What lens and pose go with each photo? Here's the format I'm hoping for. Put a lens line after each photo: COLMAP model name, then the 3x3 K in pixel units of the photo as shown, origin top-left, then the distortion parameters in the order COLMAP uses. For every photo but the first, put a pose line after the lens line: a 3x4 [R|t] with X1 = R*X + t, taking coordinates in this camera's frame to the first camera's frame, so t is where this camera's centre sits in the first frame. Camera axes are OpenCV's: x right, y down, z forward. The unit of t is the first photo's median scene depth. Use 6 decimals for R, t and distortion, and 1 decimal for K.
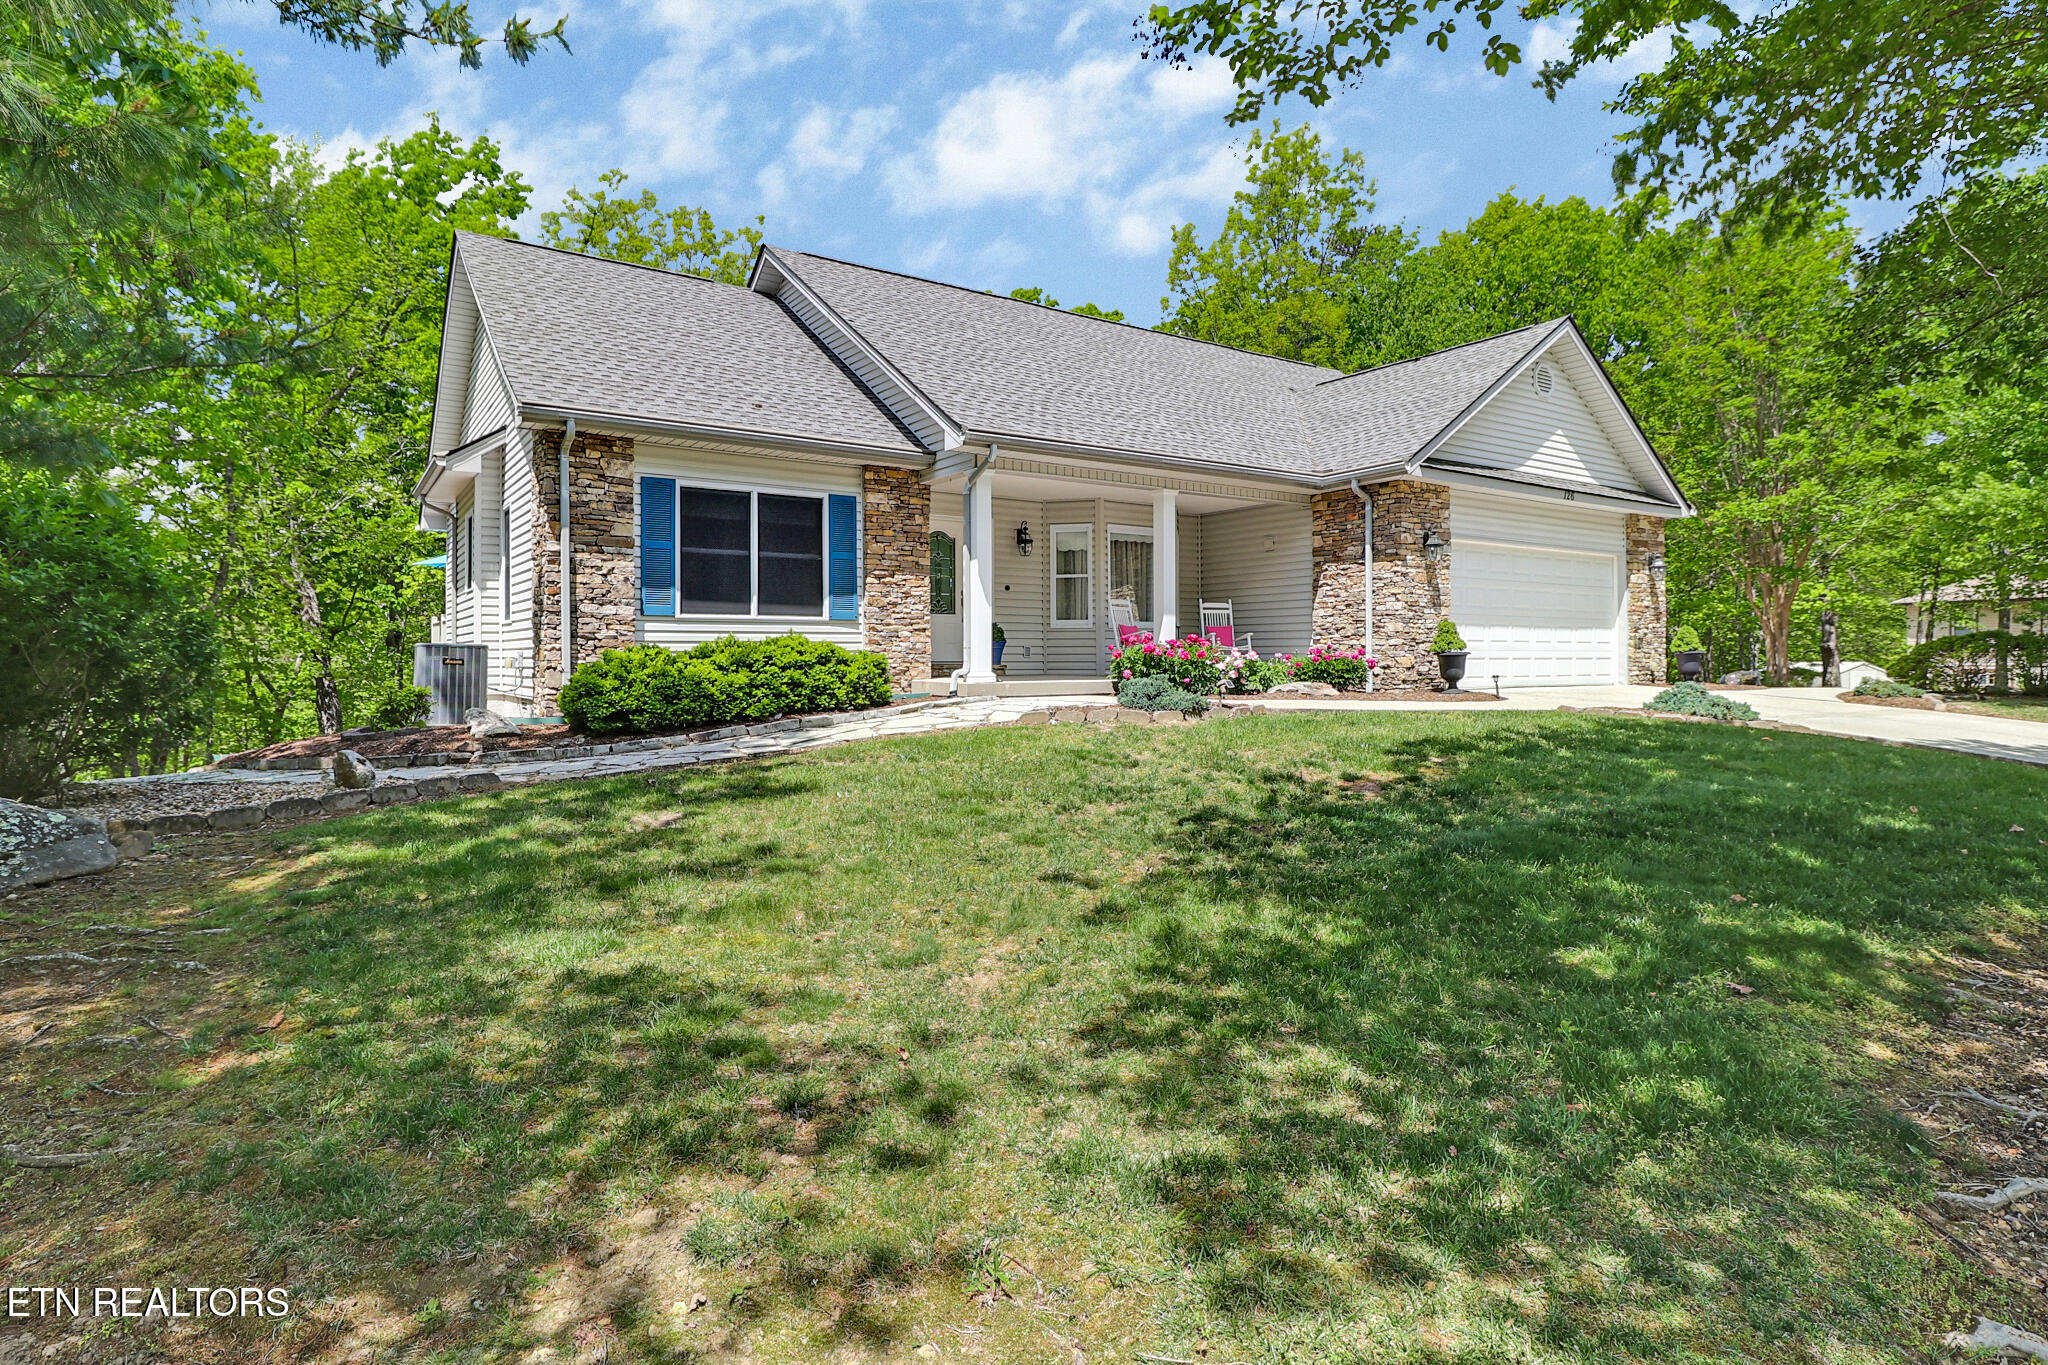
lens RADIAL K [[1029.3, 0, 1024.0], [0, 1029.3, 682.5], [0, 0, 1]] dist [-0.005662, -0.000021]
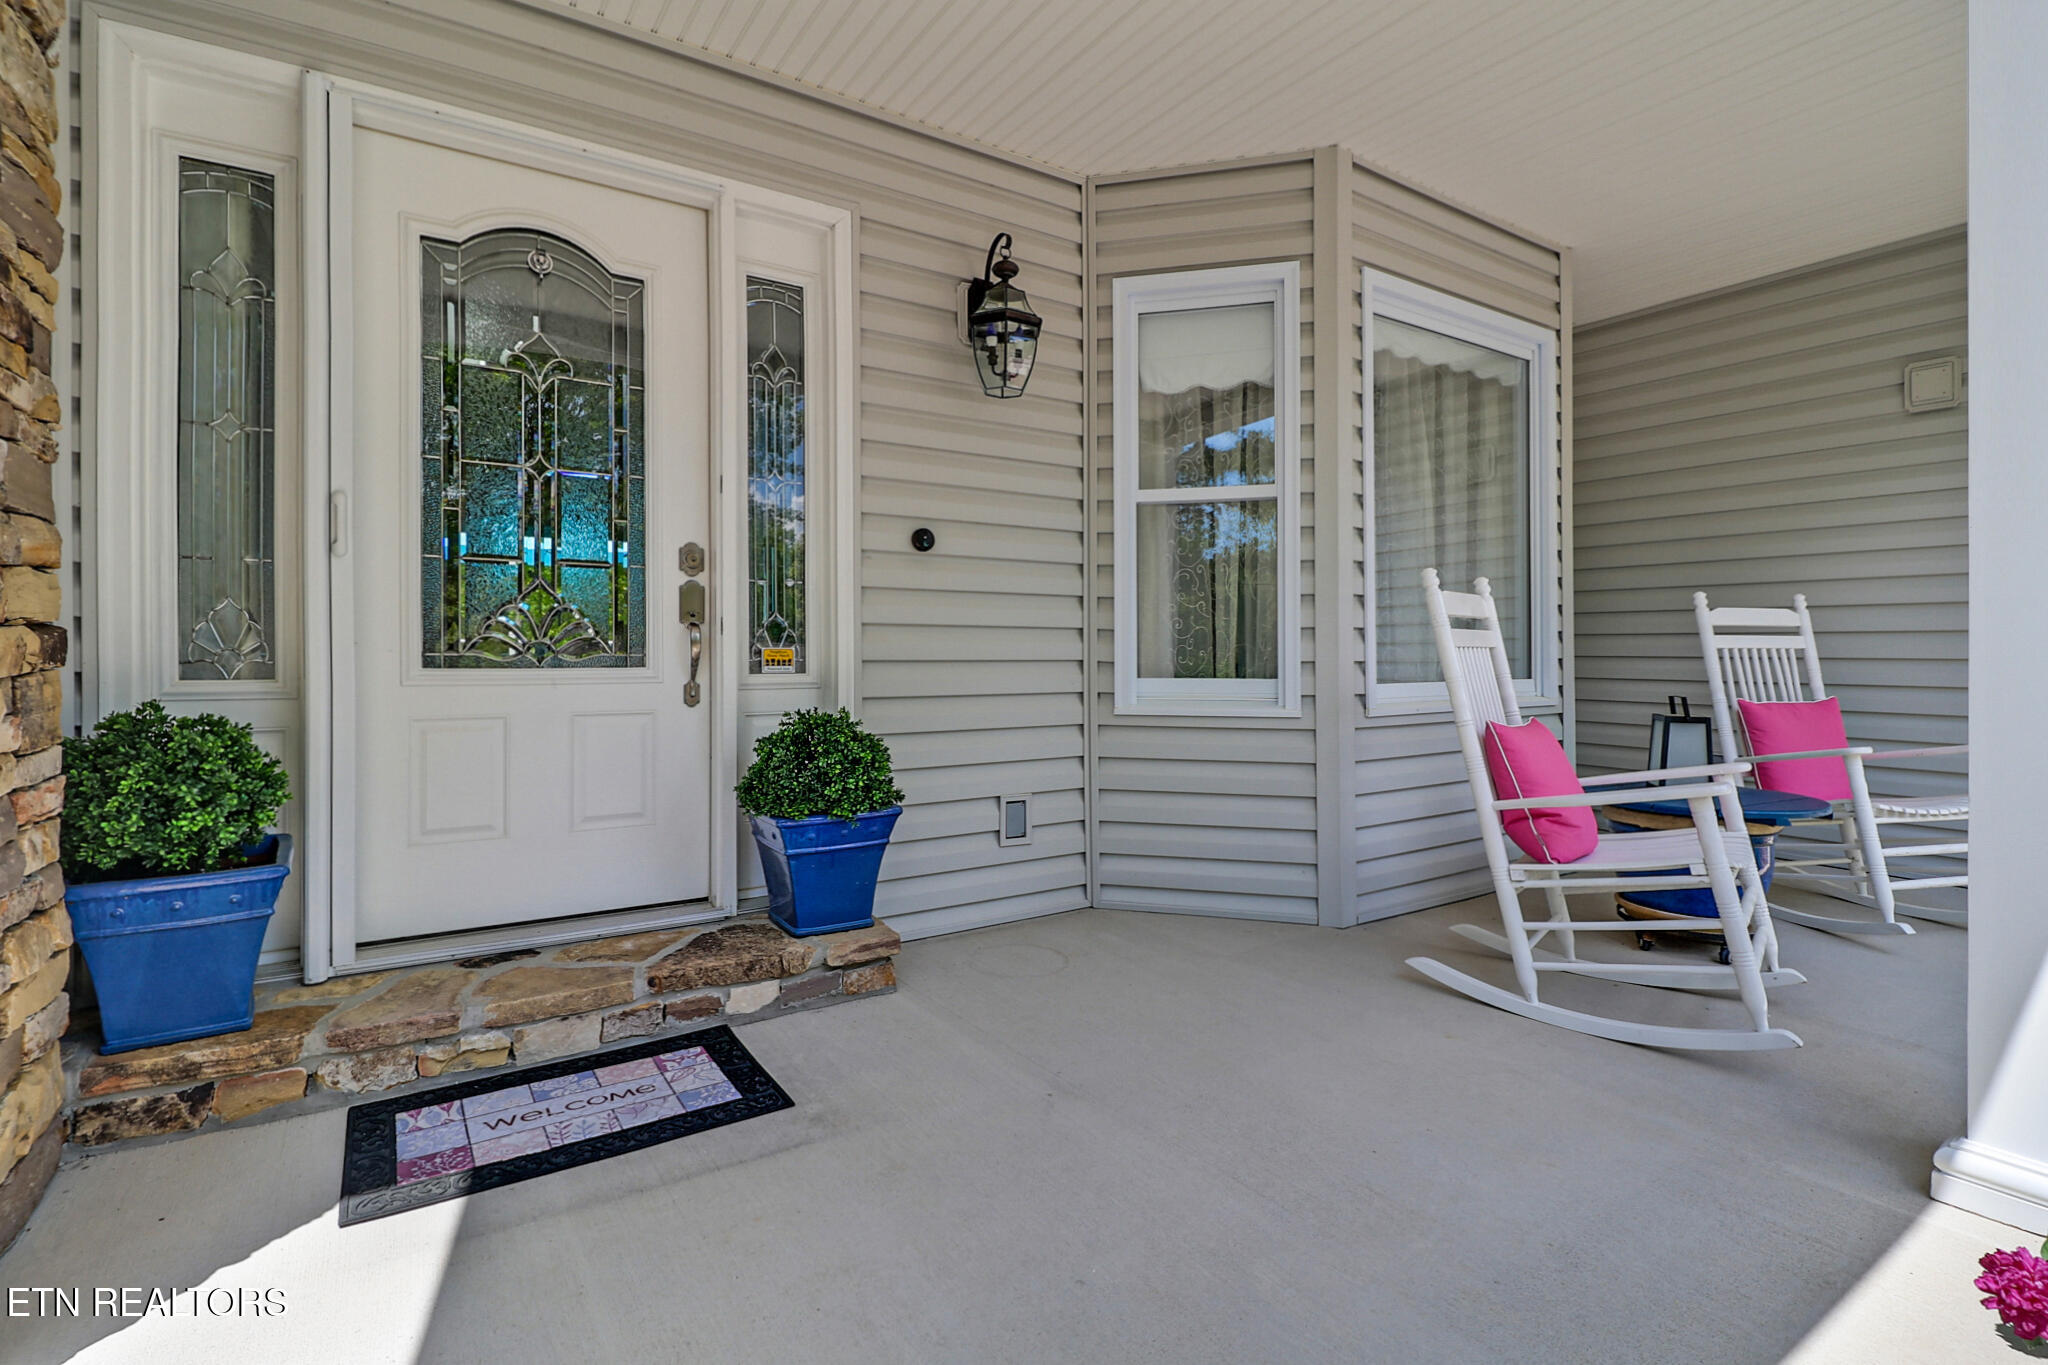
lens RADIAL K [[943.0, 0, 1012.2], [0, 943.0, 657.0], [0, 0, 1]] dist [0.003238, -0.014163]
pose [[0.999782, -0.003635, -0.020585, 0.008094], [0.002970, 0.999477, -0.032214, -0.073887], [0.020691, 0.032146, 0.999269, 0.976955]]
